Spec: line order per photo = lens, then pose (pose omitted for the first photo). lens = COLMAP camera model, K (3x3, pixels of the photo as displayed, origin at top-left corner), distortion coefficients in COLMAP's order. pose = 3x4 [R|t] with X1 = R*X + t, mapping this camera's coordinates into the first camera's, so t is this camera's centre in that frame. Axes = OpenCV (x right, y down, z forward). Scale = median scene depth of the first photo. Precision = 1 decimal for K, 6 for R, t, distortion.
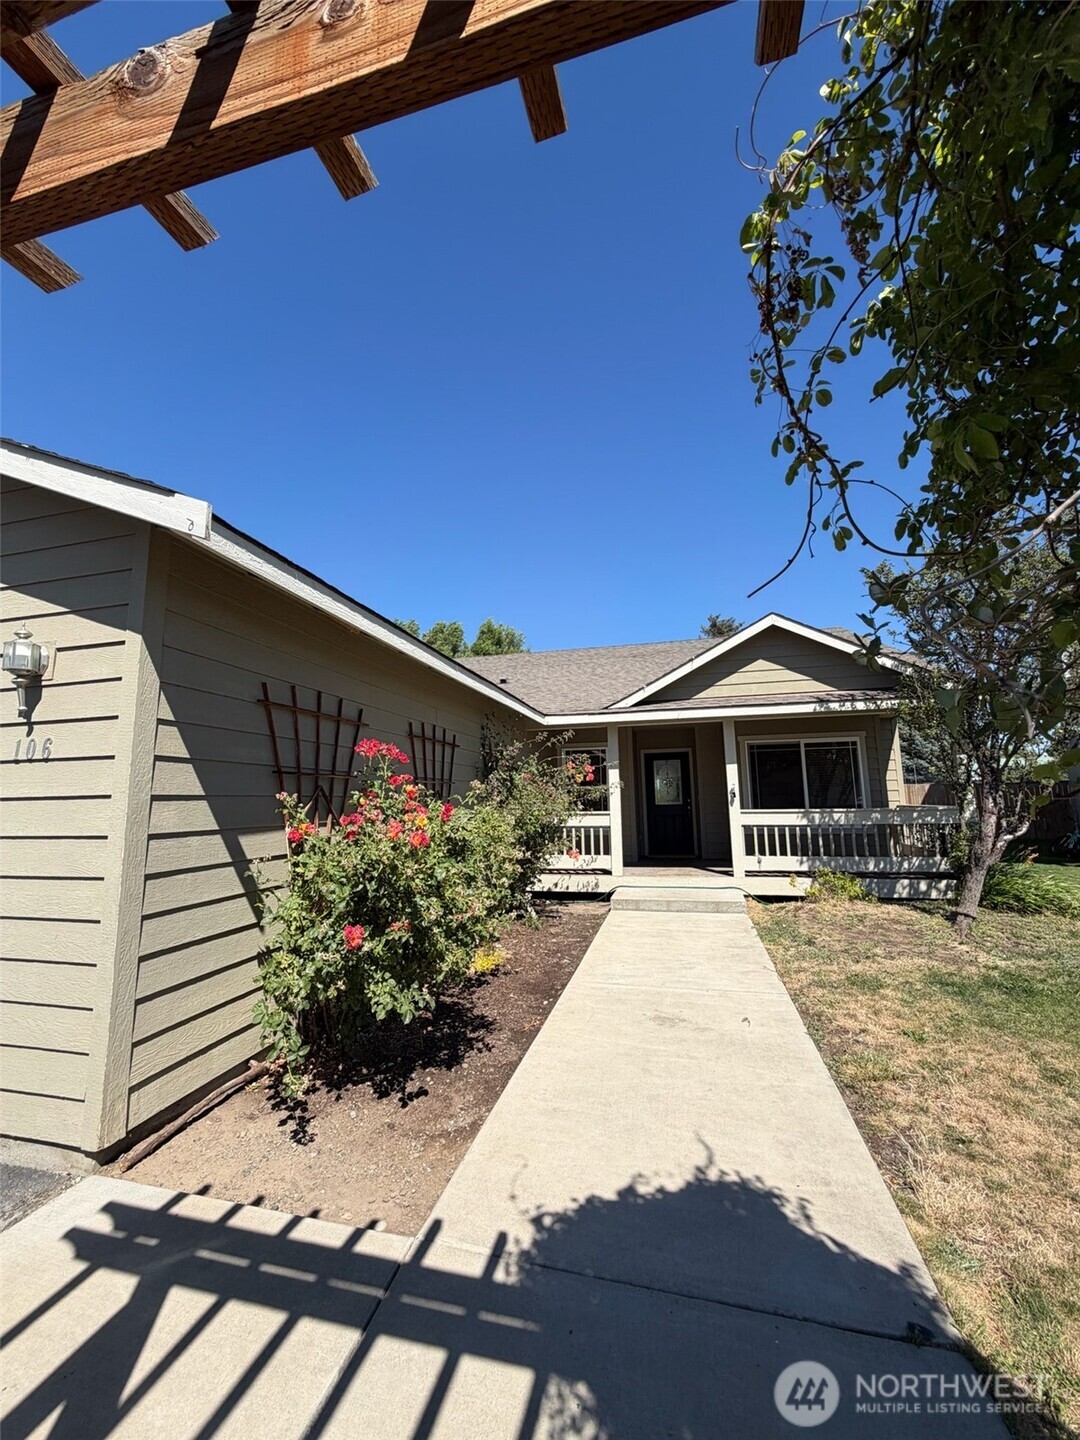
lens RADIAL K [[570.7, 0, 531.3], [0, 570.7, 721.3], [0, 0, 1]] dist [-0.000330, 0.000036]
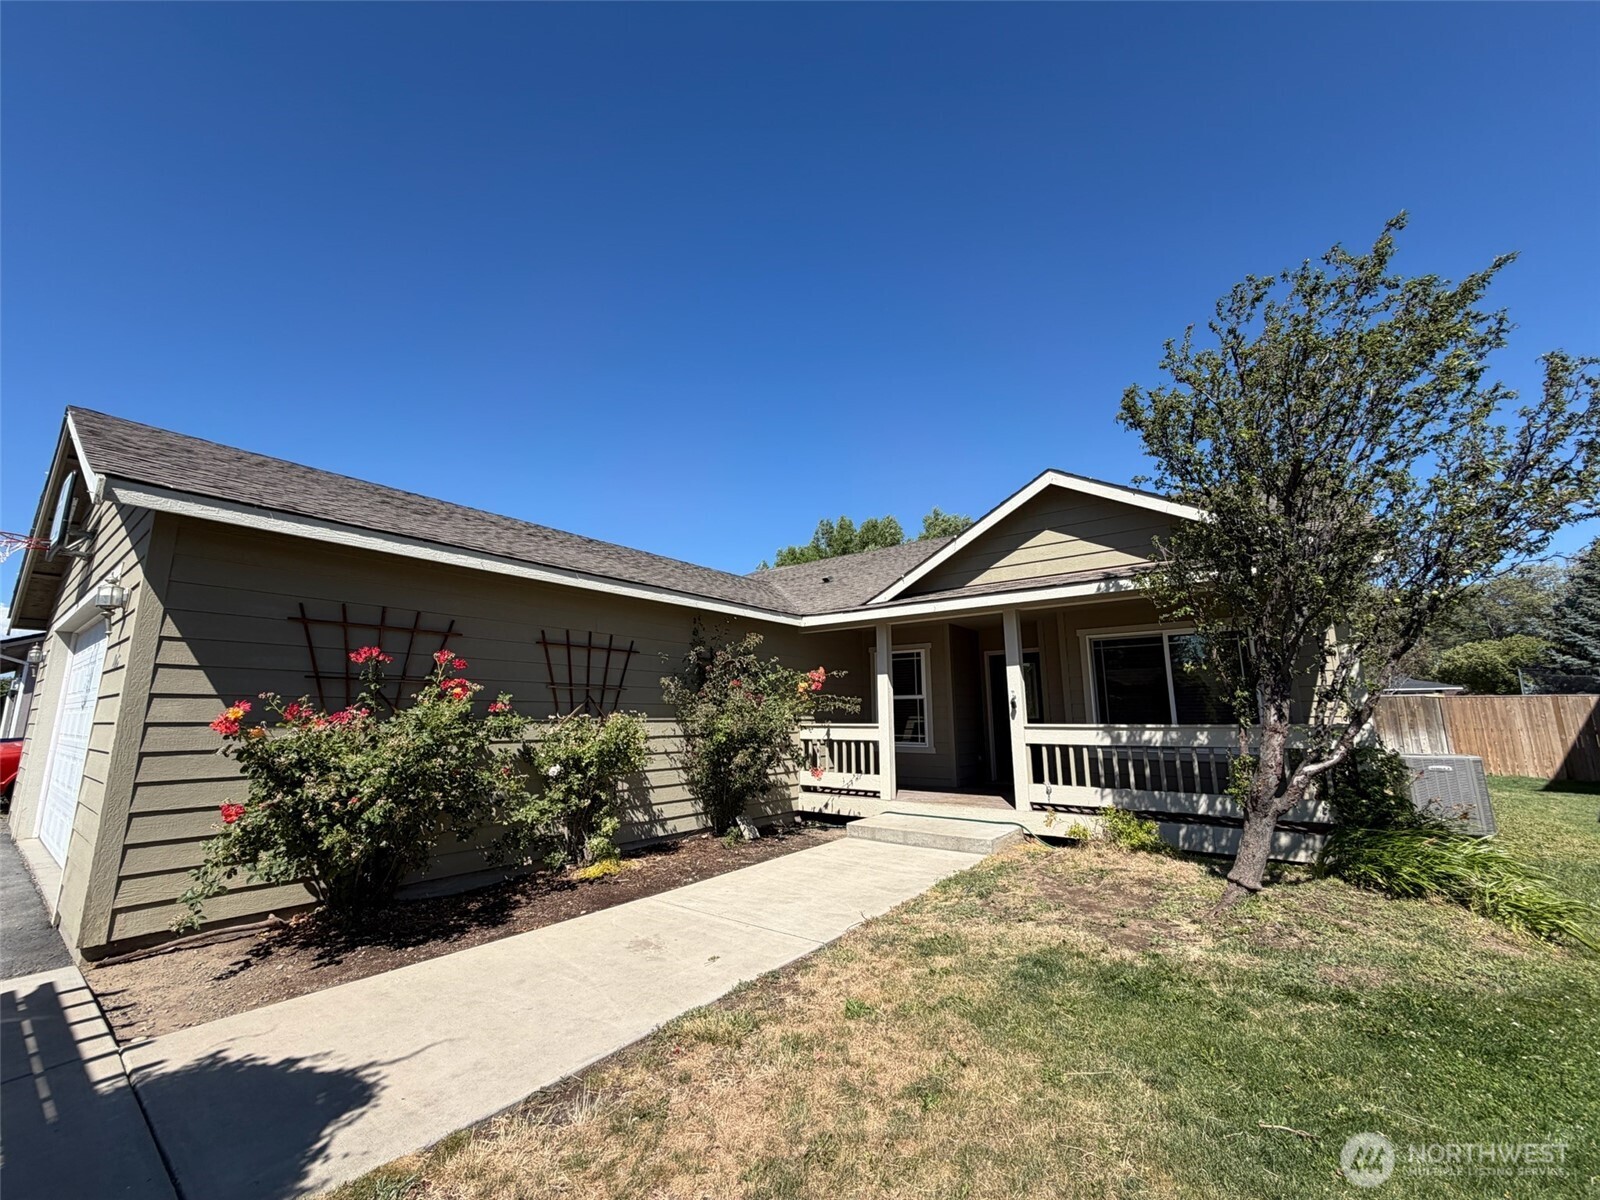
lens RADIAL K [[634.2, 0, 800.2], [0, 634.2, 605.5], [0, 0, 1]] dist [-0.000330, 0.000036]
pose [[0.916518, -0.057049, -0.395904, 0.601671], [0.043345, 0.998113, -0.043483, 0.024122], [0.397638, 0.022693, 0.917262, 0.104367]]
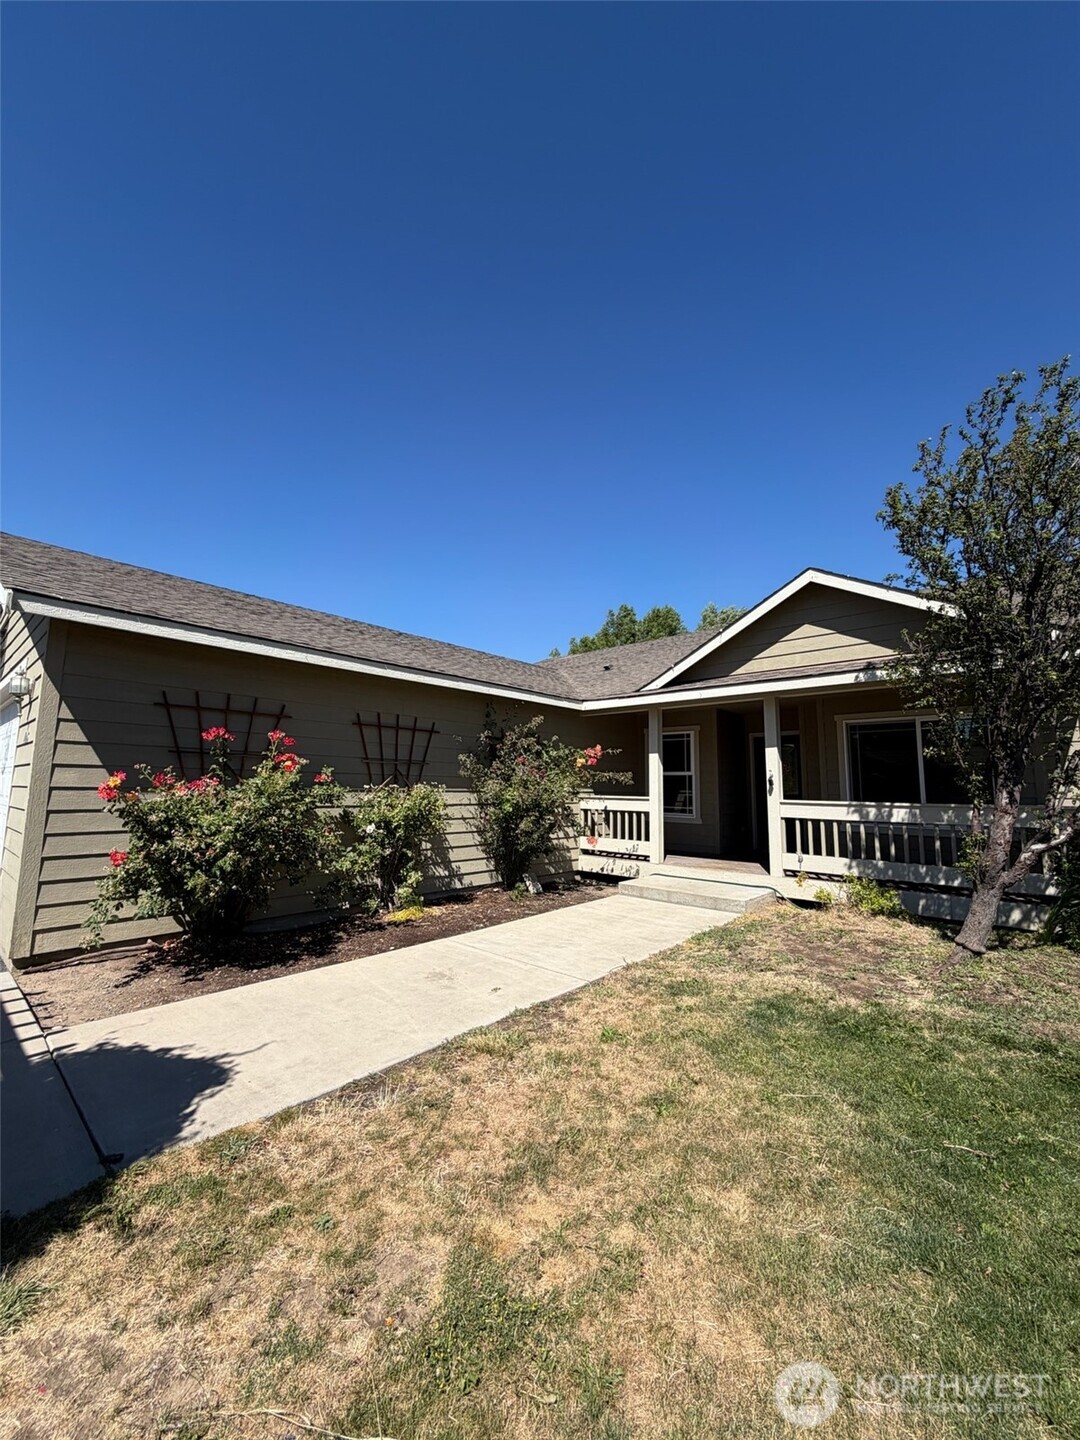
lens RADIAL K [[570.7, 0, 543.3], [0, 570.7, 719.3], [0, 0, 1]] dist [-0.000330, 0.000036]
pose [[0.880863, -0.028596, -0.472507, 0.635799], [0.036602, 0.999300, 0.007757, 0.016967], [0.471954, -0.024128, 0.881293, 0.088814]]
